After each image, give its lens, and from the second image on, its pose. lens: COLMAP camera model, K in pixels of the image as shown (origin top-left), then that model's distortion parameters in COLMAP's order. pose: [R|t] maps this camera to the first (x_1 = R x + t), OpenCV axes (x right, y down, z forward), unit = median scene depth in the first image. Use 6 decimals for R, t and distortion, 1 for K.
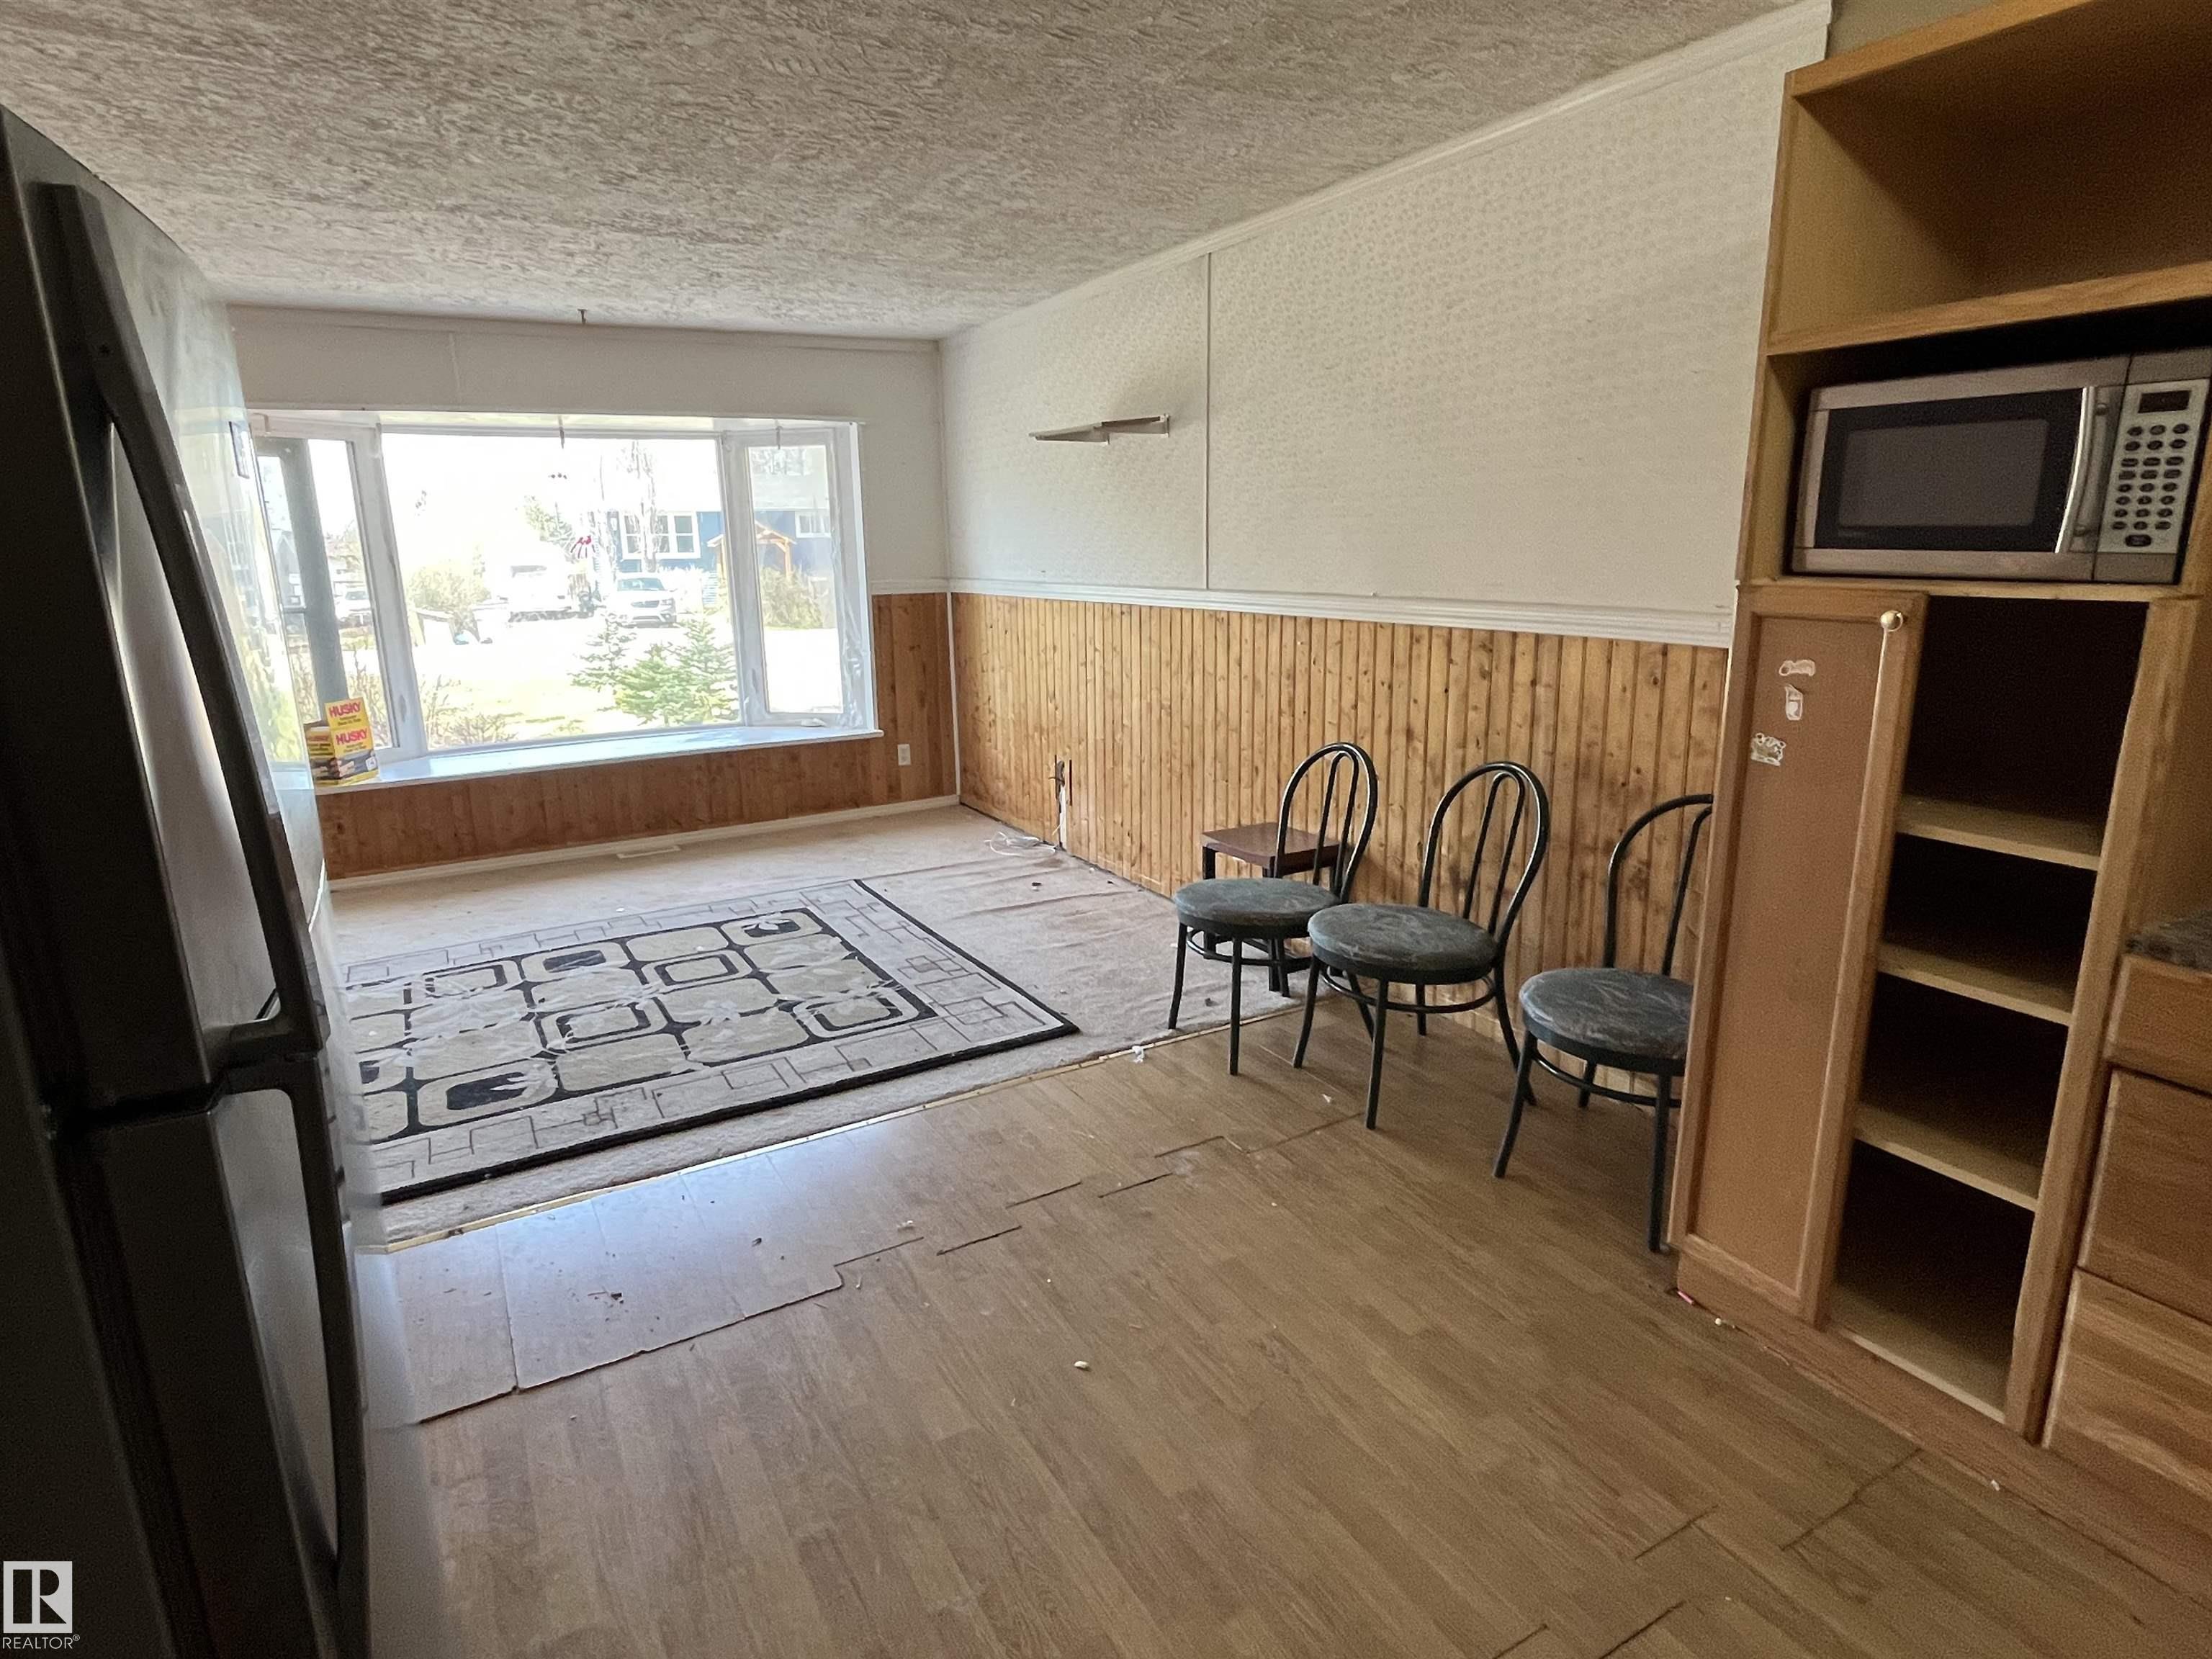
lens RADIAL K [[1183.8, 0, 1103.5], [0, 1183.8, 824.9], [0, 0, 1]] dist [-0.001317, -0.004015]
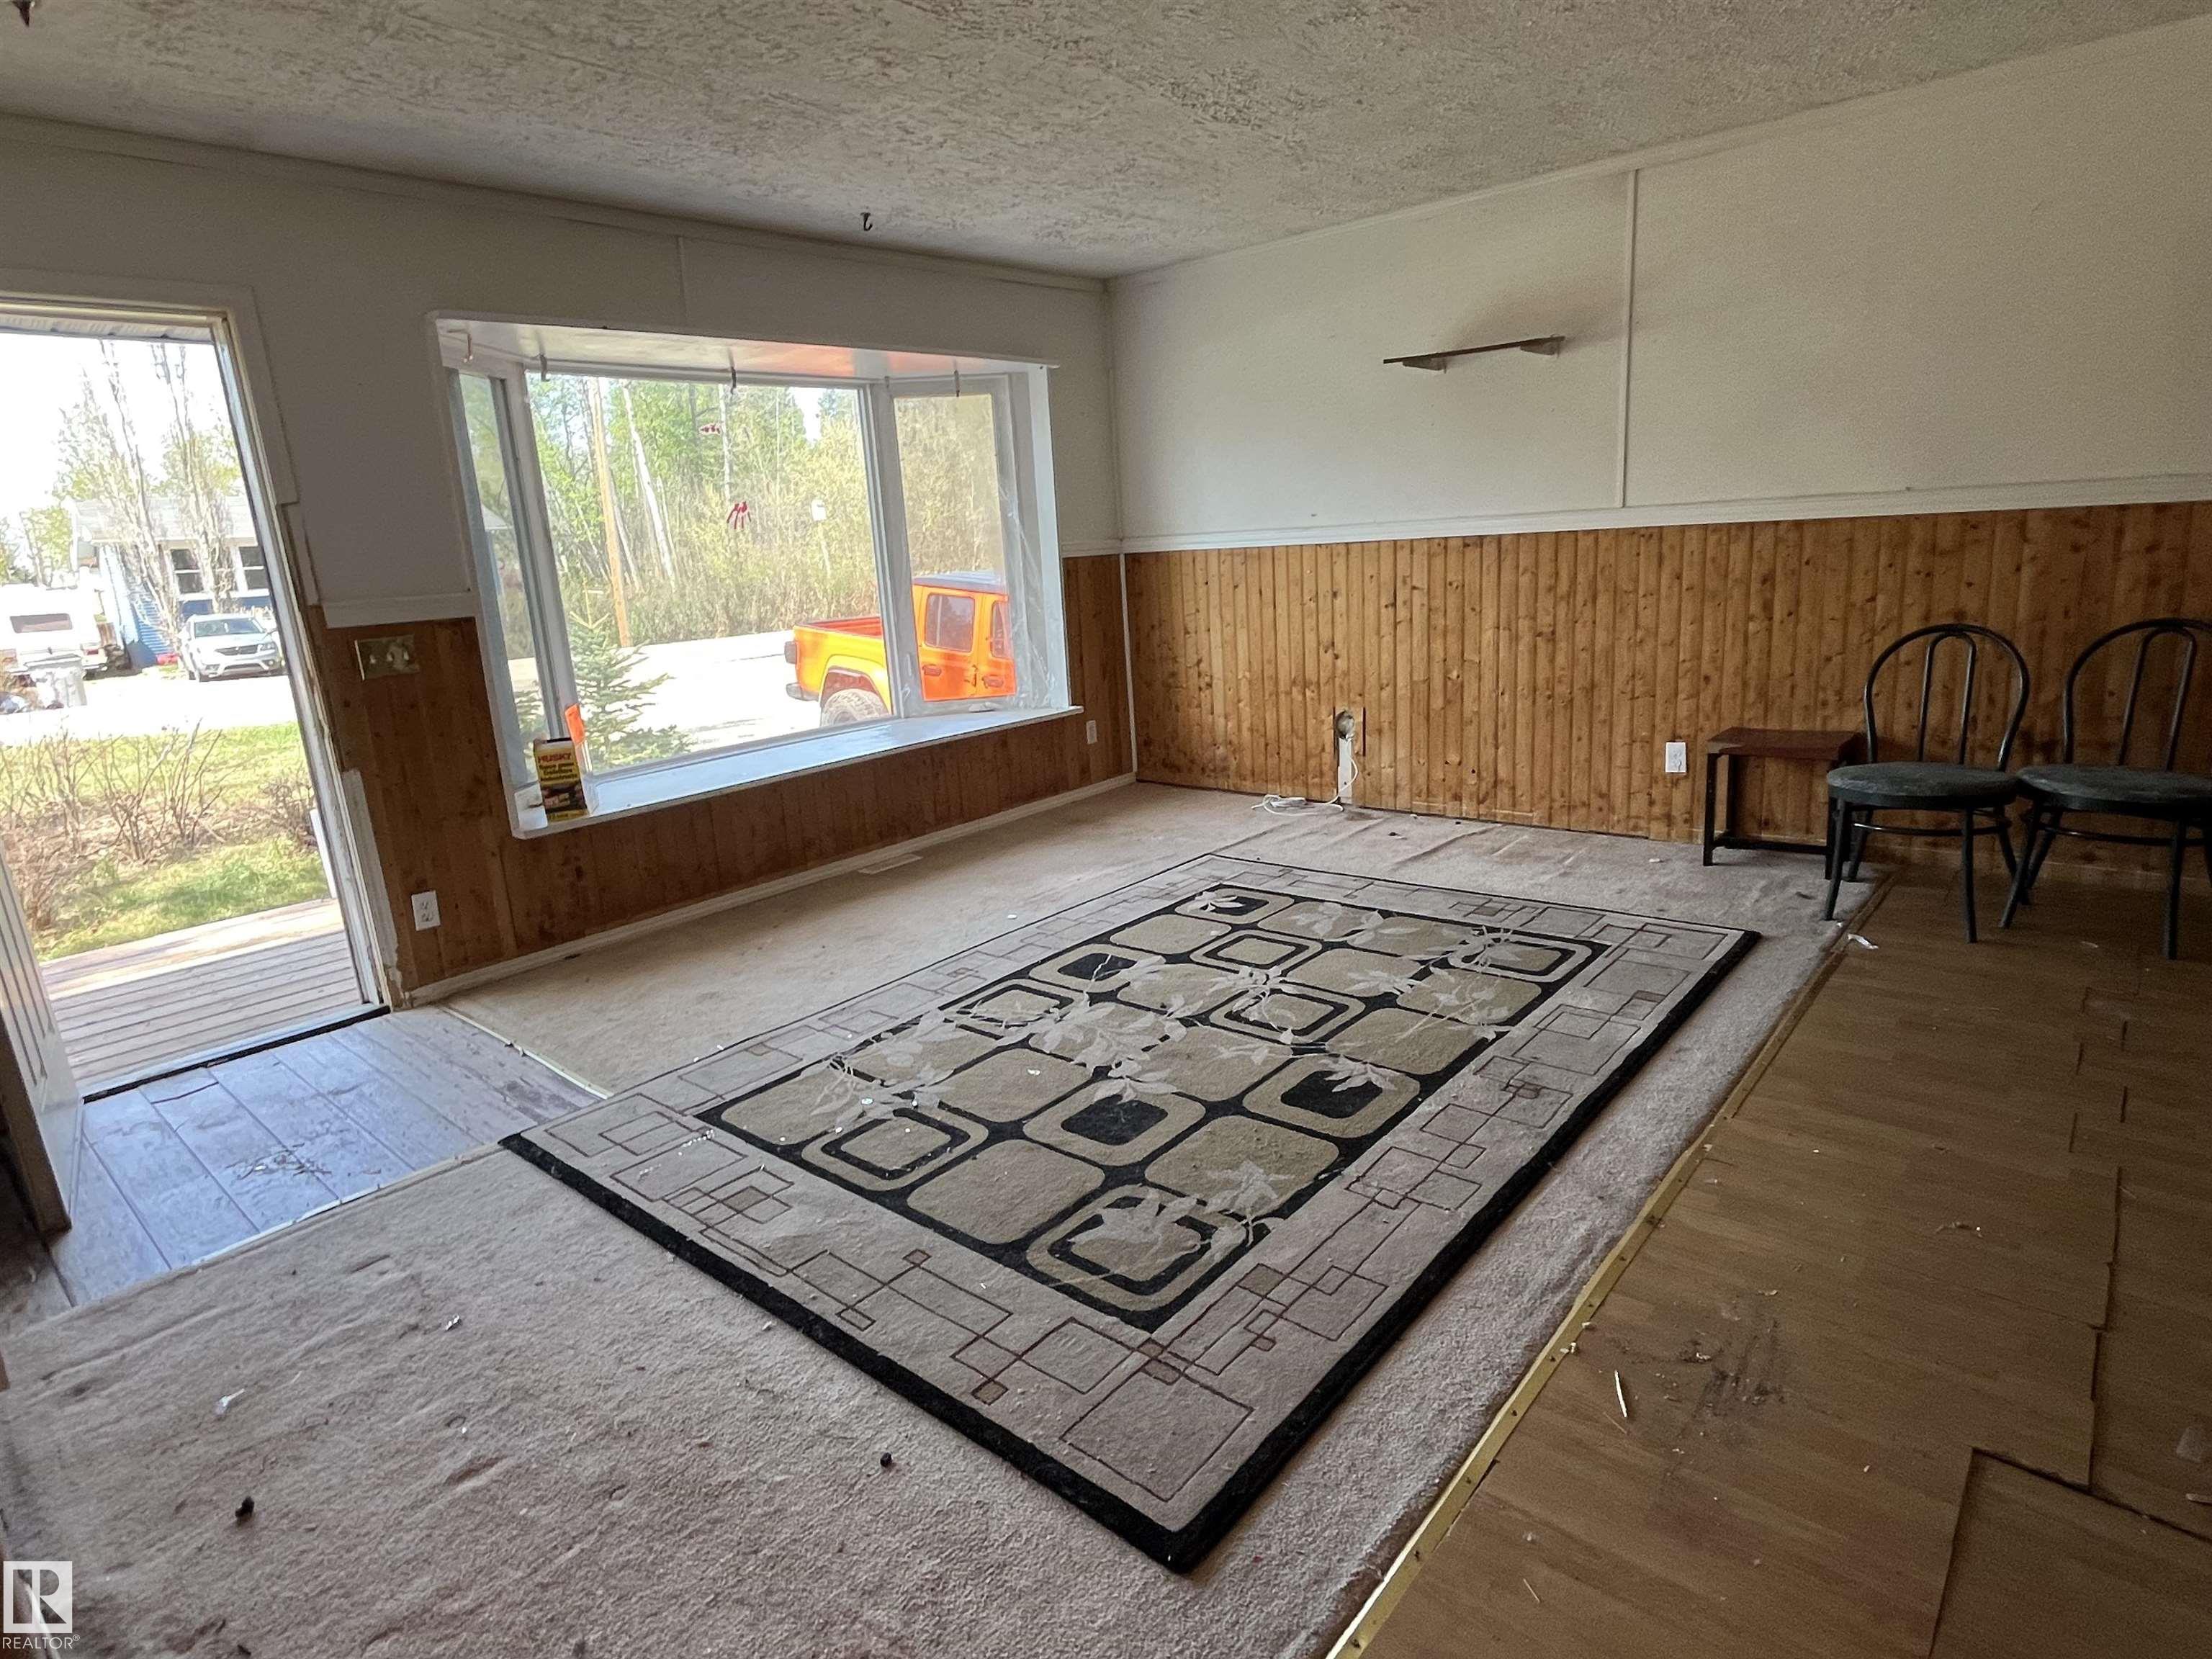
lens RADIAL K [[1183.8, 0, 1110.2], [0, 1183.8, 829.5], [0, 0, 1]] dist [-0.001317, -0.004015]
pose [[0.944233, -0.117726, 0.307515, -0.607979], [0.119296, 0.992763, 0.013760, 0.006218], [-0.306910, 0.023693, 0.951444, 0.166639]]
